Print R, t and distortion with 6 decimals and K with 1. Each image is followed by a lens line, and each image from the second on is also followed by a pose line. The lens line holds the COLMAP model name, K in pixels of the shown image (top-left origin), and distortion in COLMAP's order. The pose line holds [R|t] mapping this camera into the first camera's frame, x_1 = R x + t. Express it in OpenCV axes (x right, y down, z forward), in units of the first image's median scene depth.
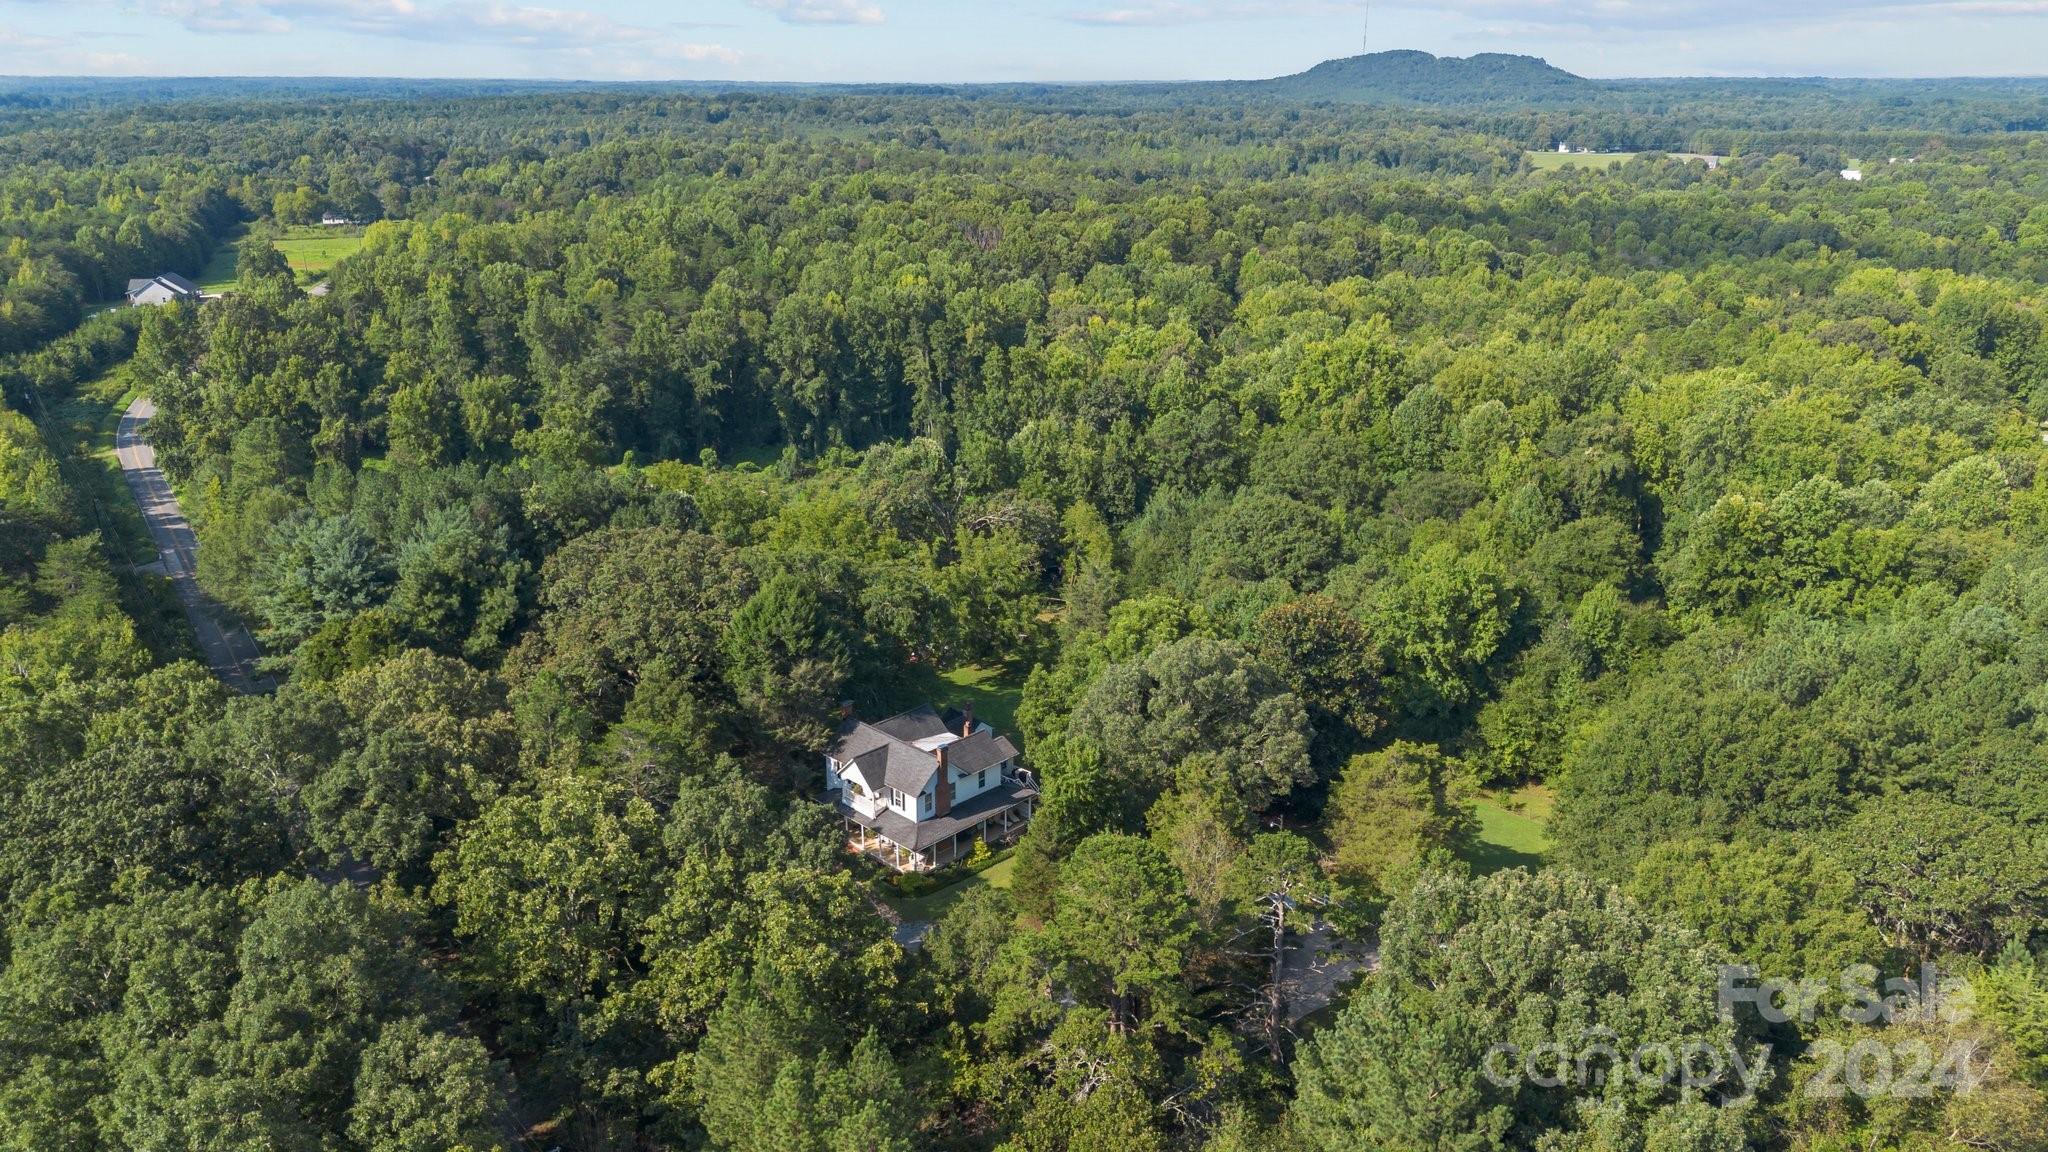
lens RADIAL K [[1429.8, 0, 1024.0], [0, 1429.8, 576.0], [0, 0, 1]] dist [0.083202, -0.108775]
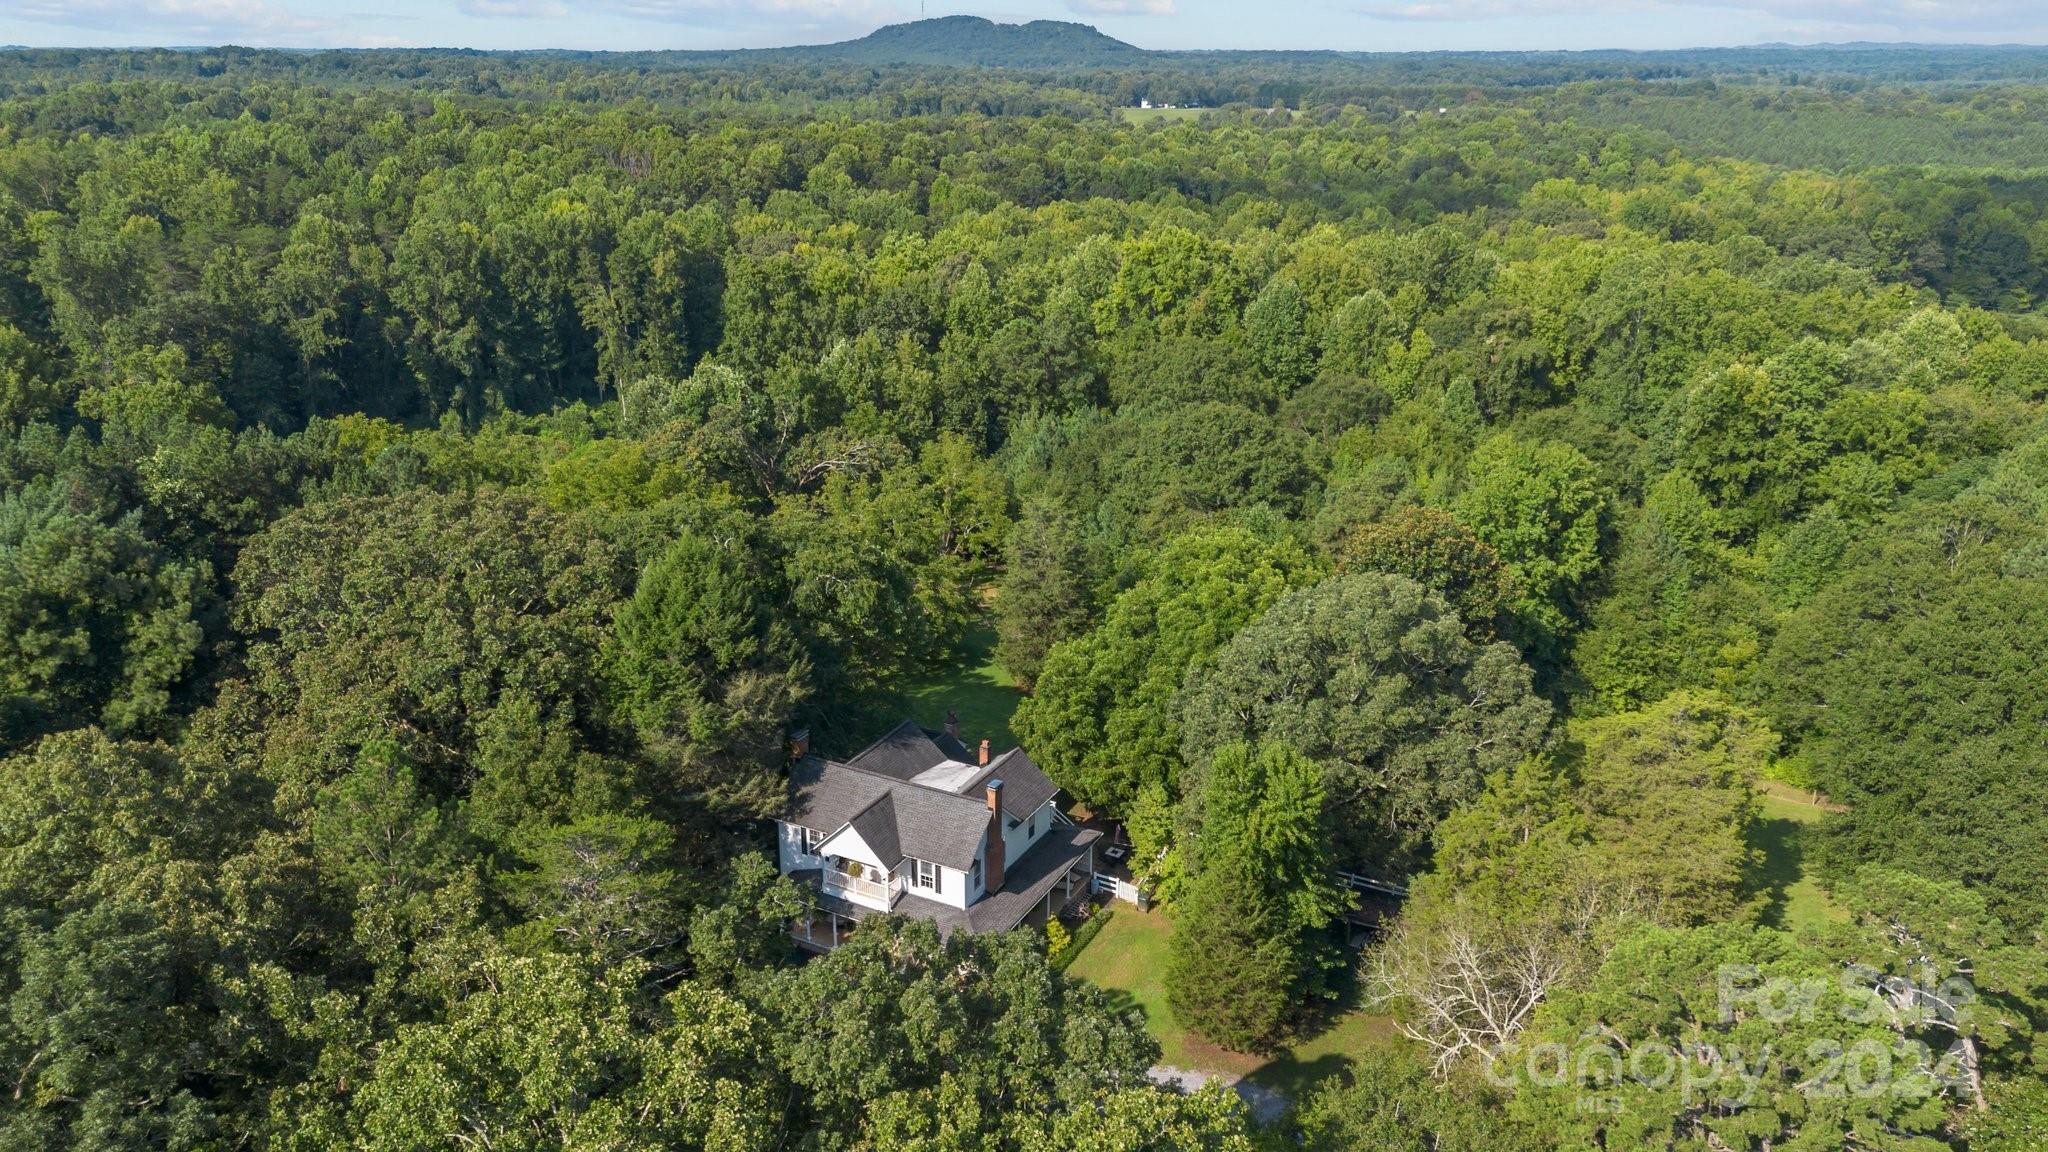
lens RADIAL K [[1463.5, 0, 1024.0], [0, 1463.5, 576.0], [0, 0, 1]] dist [0.050911, -0.046253]
pose [[0.959079, -0.092673, 0.267542, -0.123109], [0.089218, 0.995697, 0.025069, 0.006970], [-0.268714, -0.000173, 0.963220, 0.217713]]
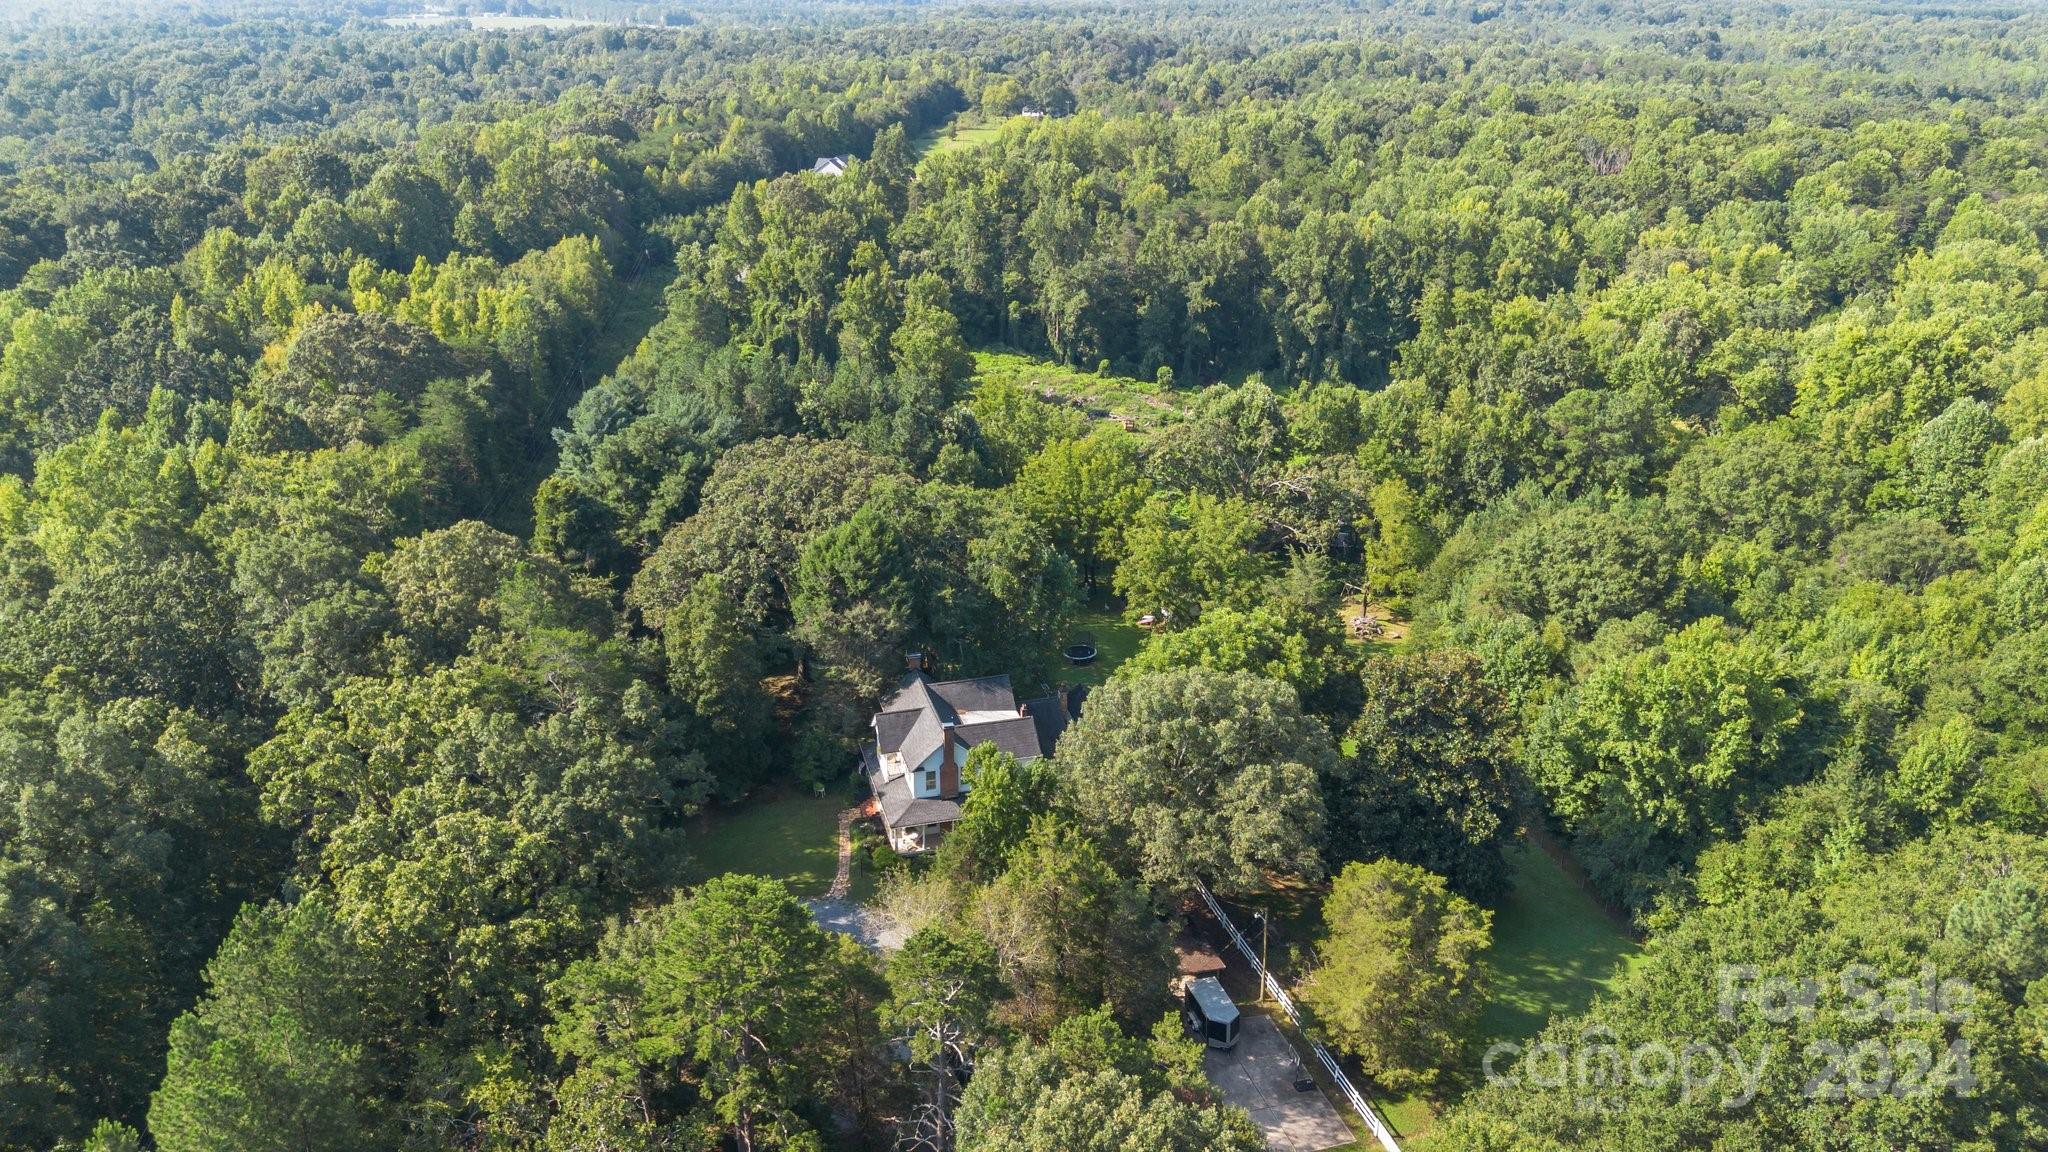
lens RADIAL K [[1429.8, 0, 1024.0], [0, 1429.8, 576.0], [0, 0, 1]] dist [0.083202, -0.108775]
pose [[0.870964, 0.189789, -0.453213, 0.223222], [-0.161402, 0.981714, 0.100932, -0.043391], [0.464082, -0.014758, 0.885669, 0.126169]]
